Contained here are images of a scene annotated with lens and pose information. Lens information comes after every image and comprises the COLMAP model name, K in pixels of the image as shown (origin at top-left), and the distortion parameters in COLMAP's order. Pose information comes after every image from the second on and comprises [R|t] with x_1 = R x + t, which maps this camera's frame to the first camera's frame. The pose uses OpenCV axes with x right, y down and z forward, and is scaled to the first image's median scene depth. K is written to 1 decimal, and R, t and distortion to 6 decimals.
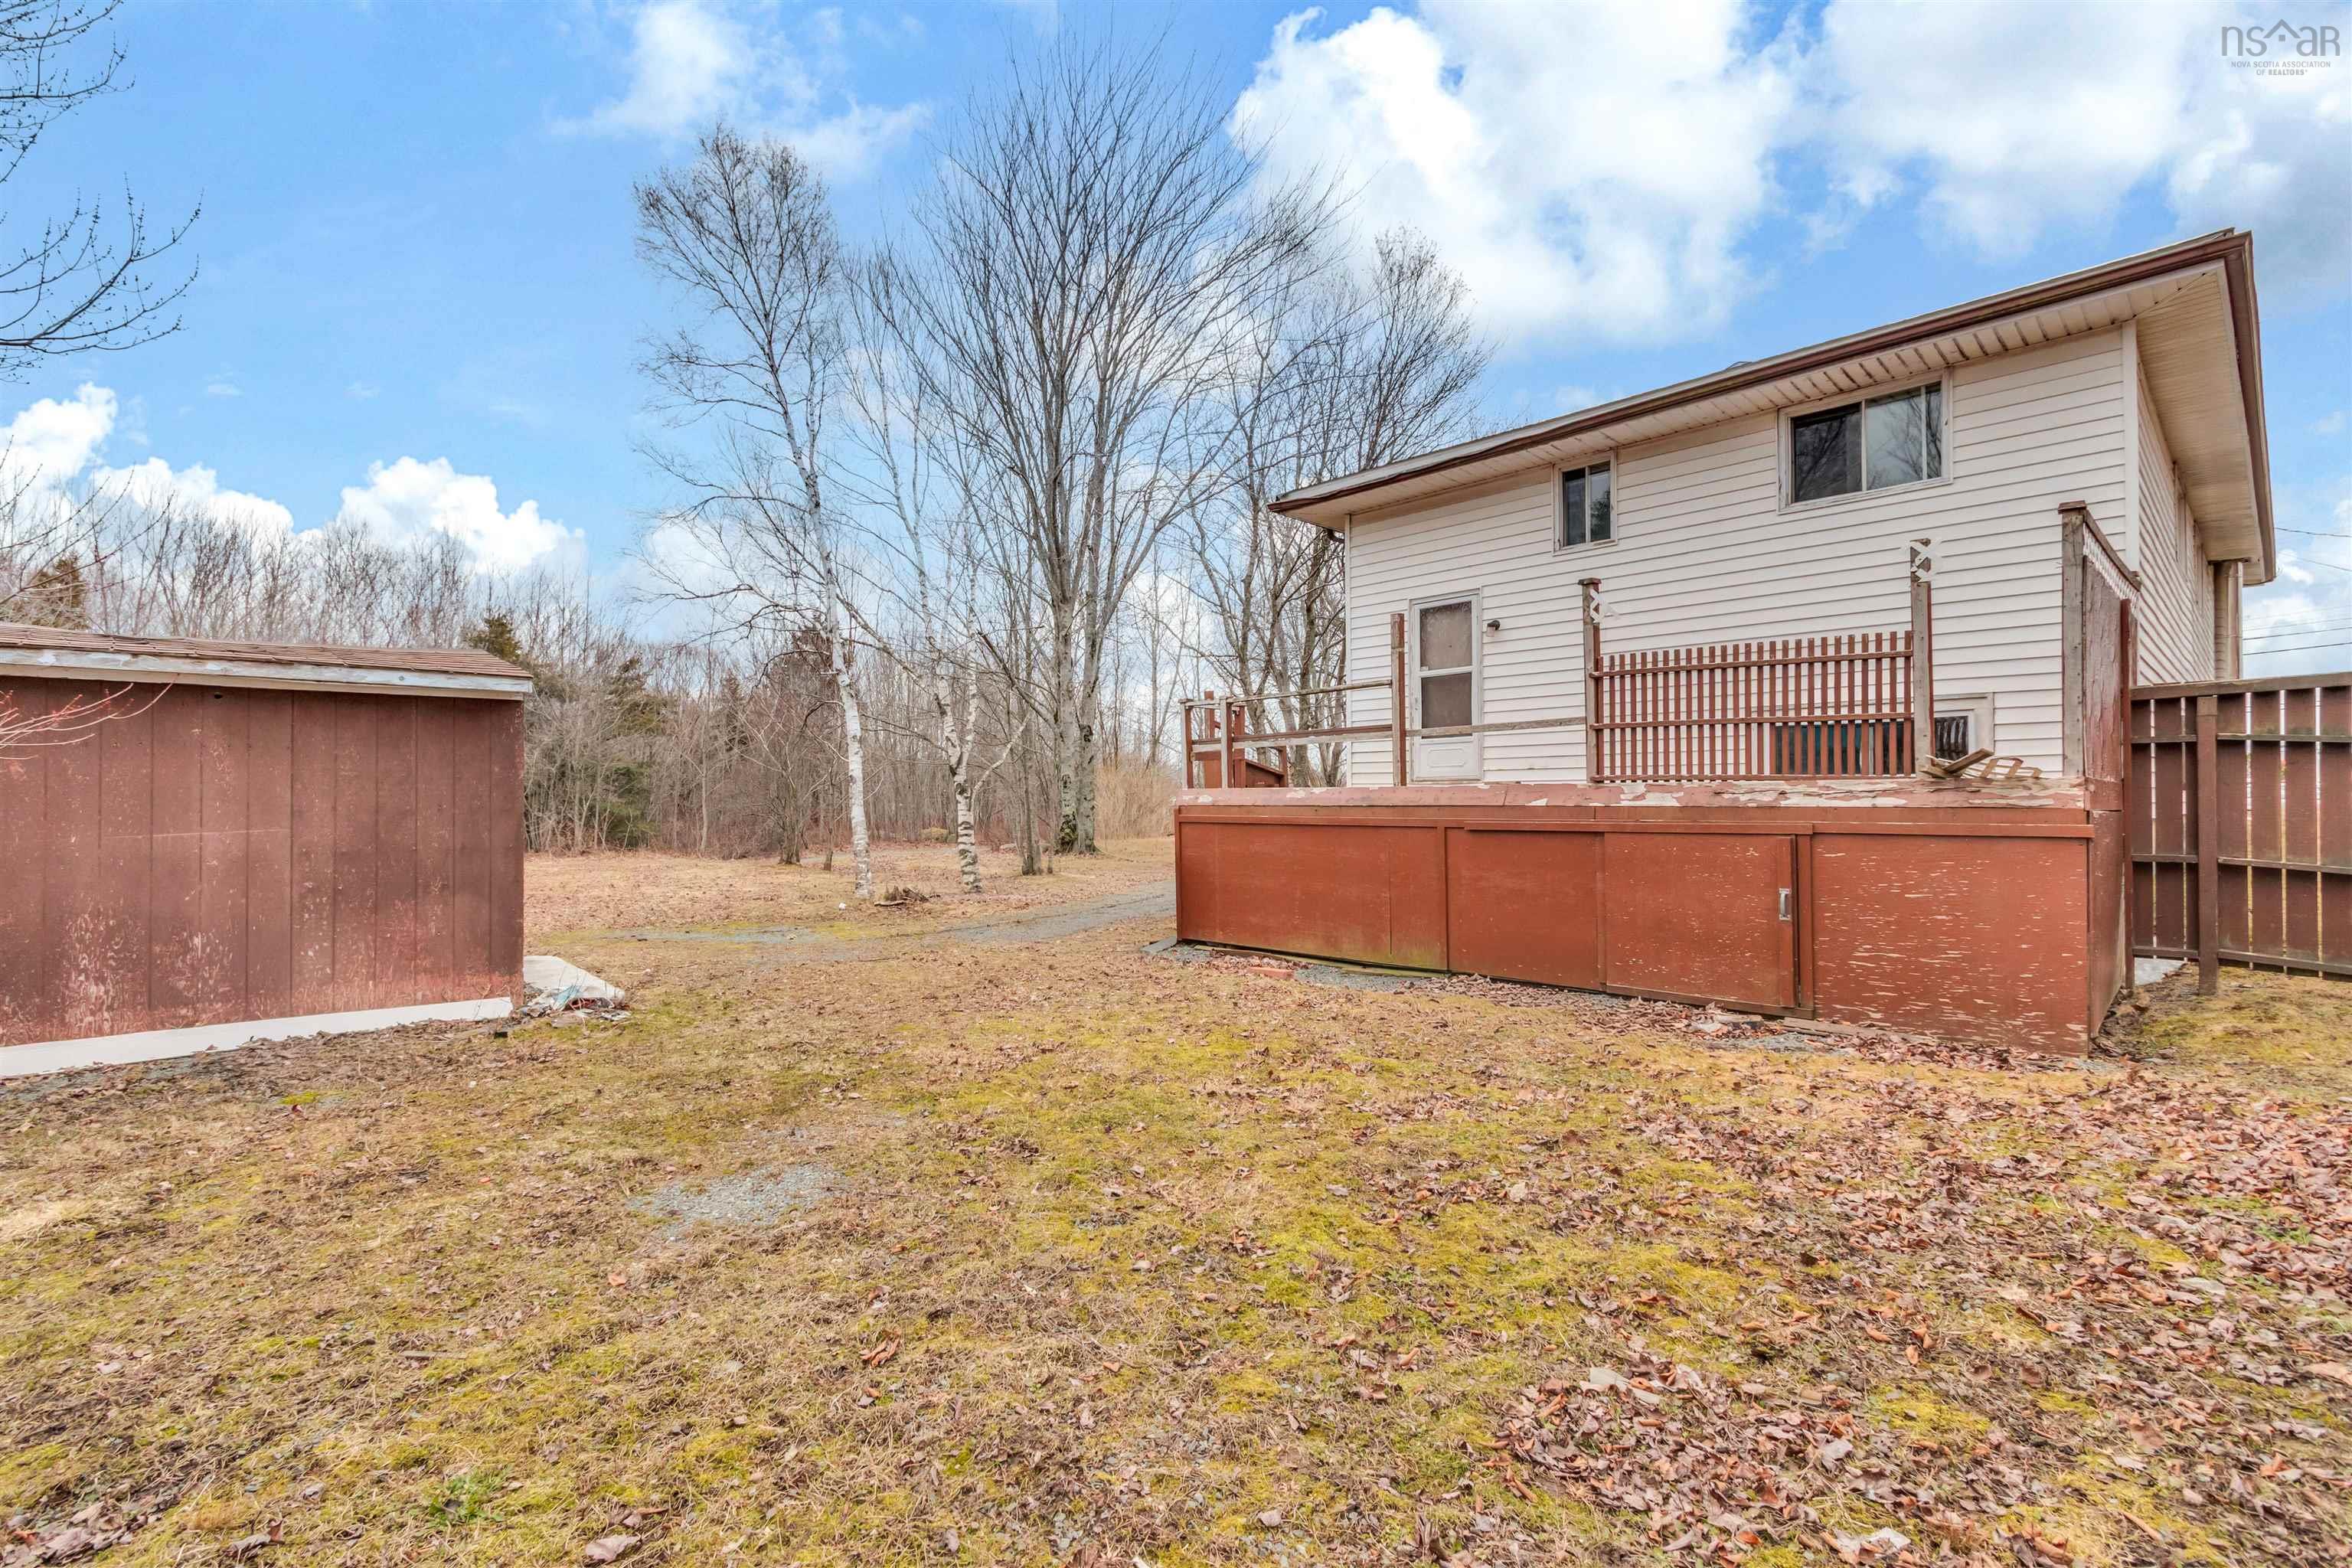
lens RADIAL K [[1083.0, 0, 1177.4], [0, 1083.0, 797.1], [0, 0, 1]] dist [0.003411, 0.000384]
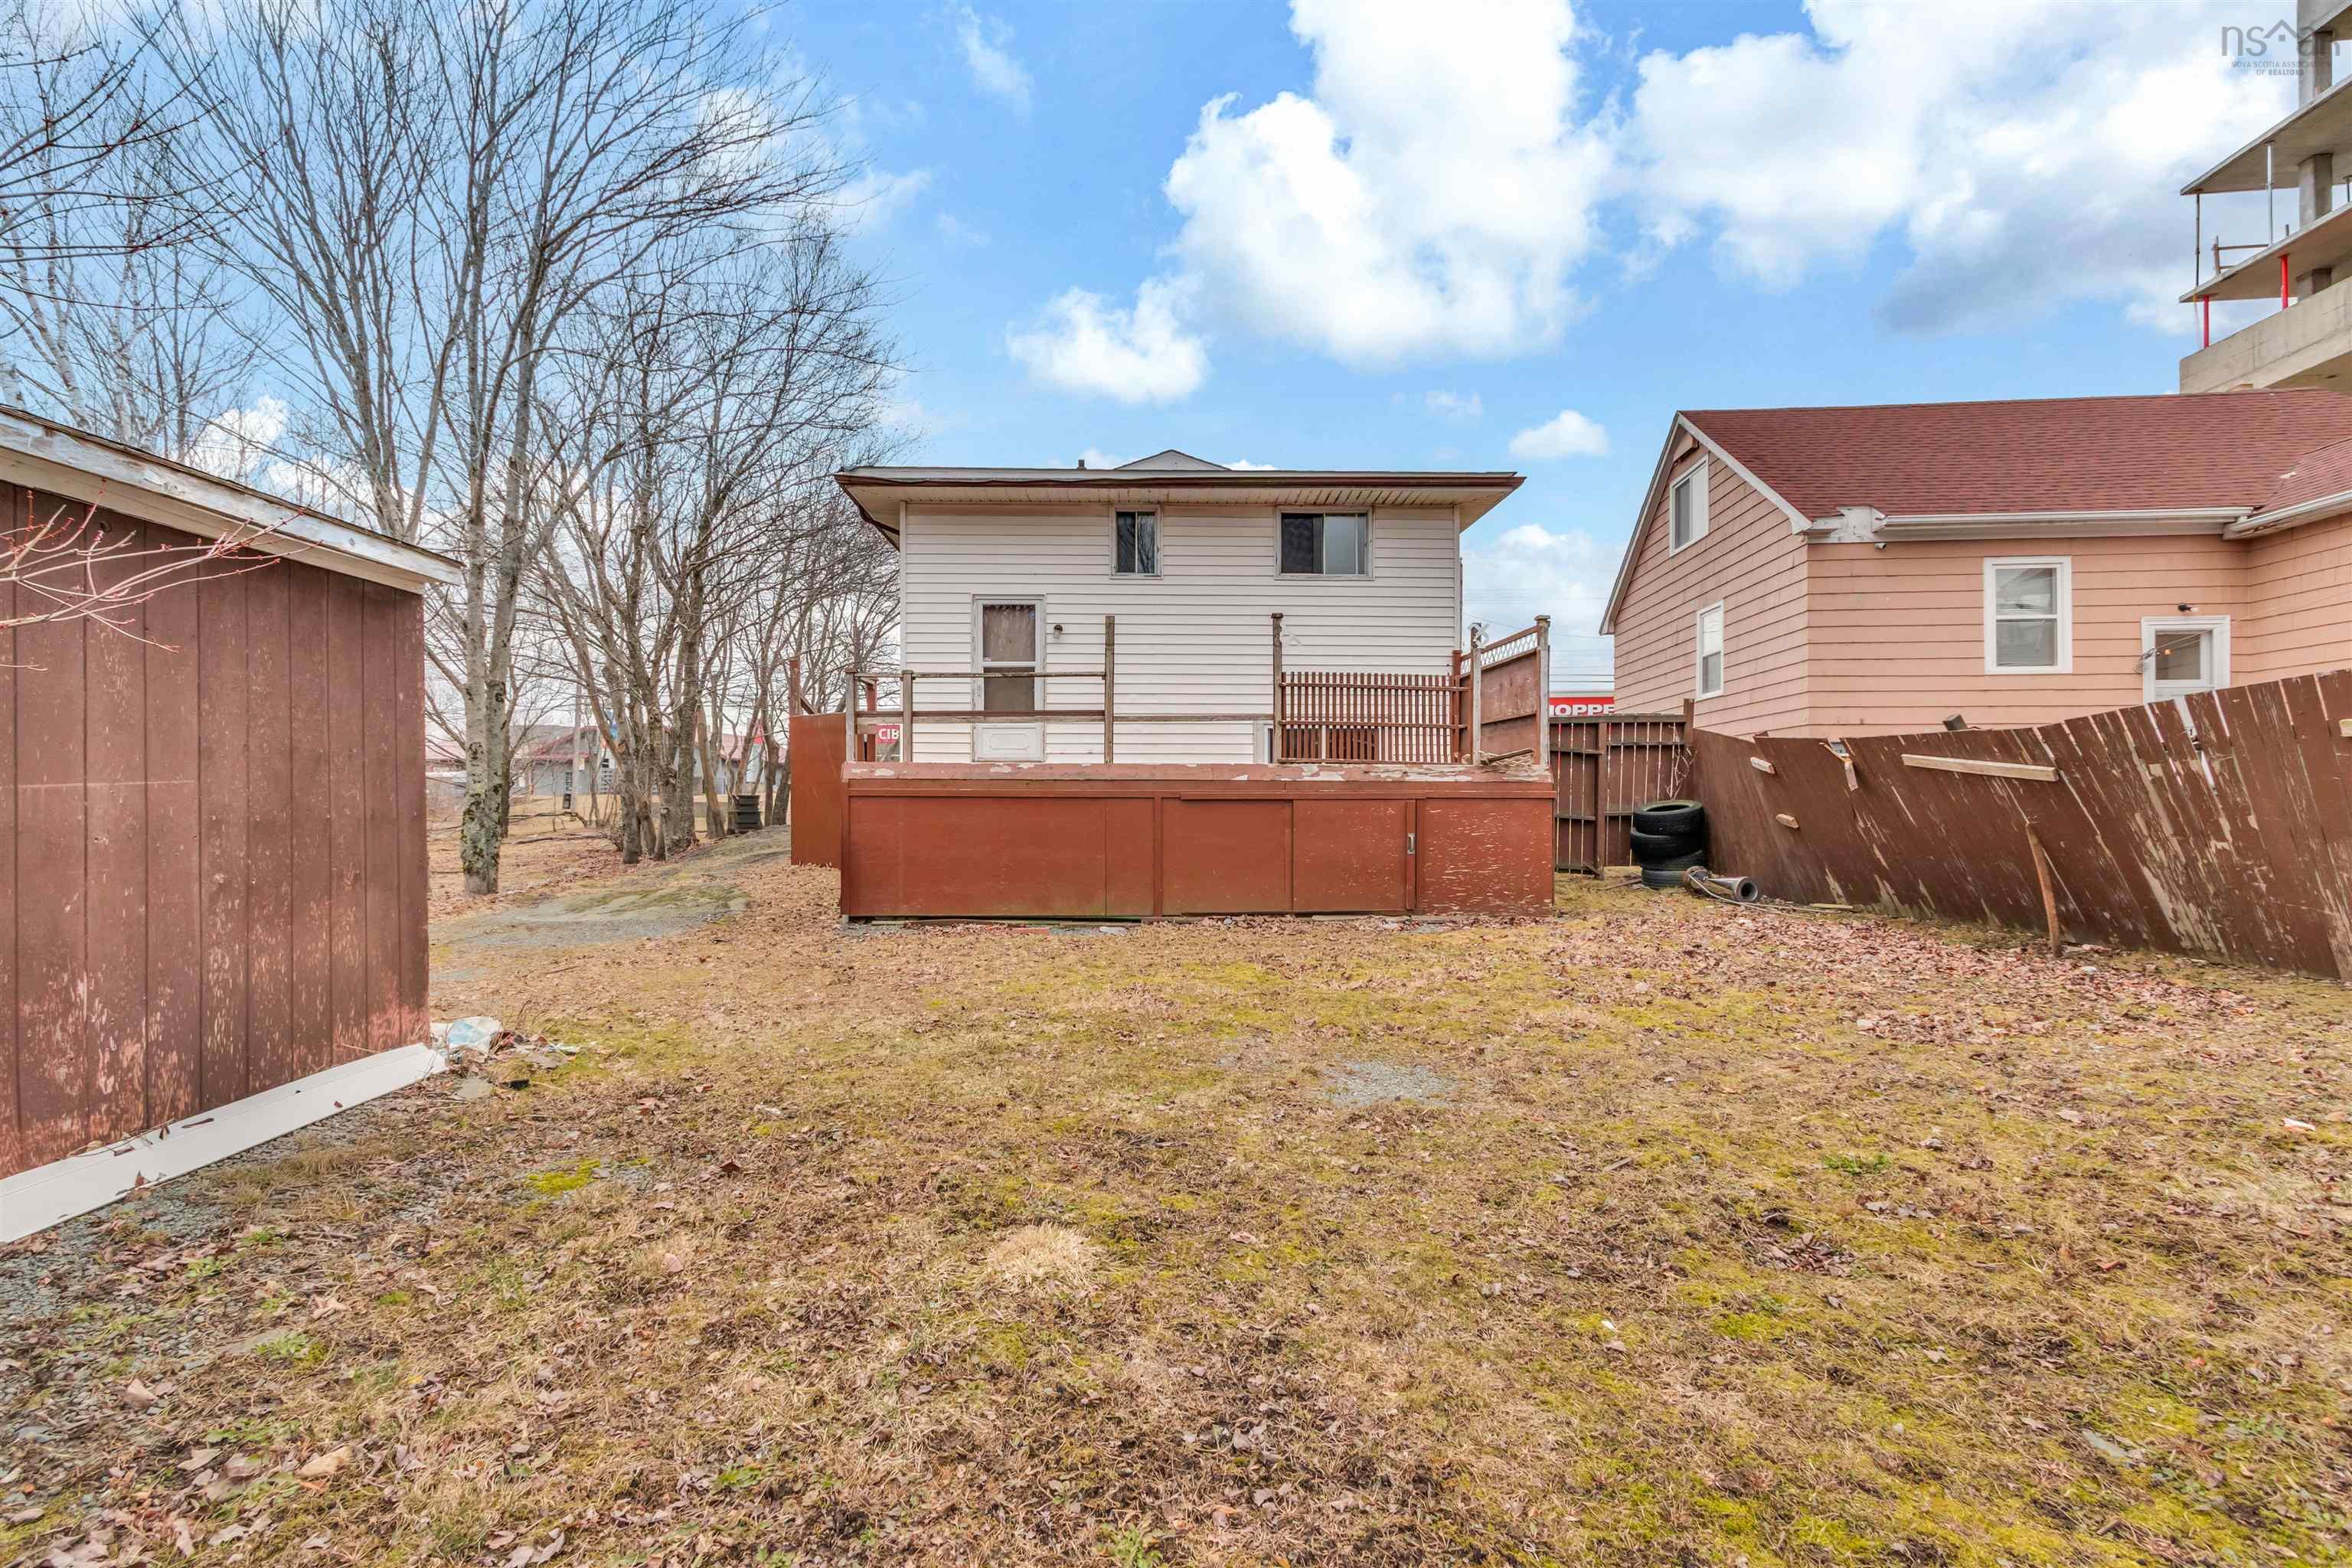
lens RADIAL K [[1083.0, 0, 1180.0], [0, 1083.0, 789.1], [0, 0, 1]] dist [0.003411, 0.000384]
pose [[0.658786, 0.008534, 0.752282, -0.716645], [-0.007262, 0.999961, -0.004984, 0.026299], [-0.752295, -0.002179, 0.658823, 0.191977]]
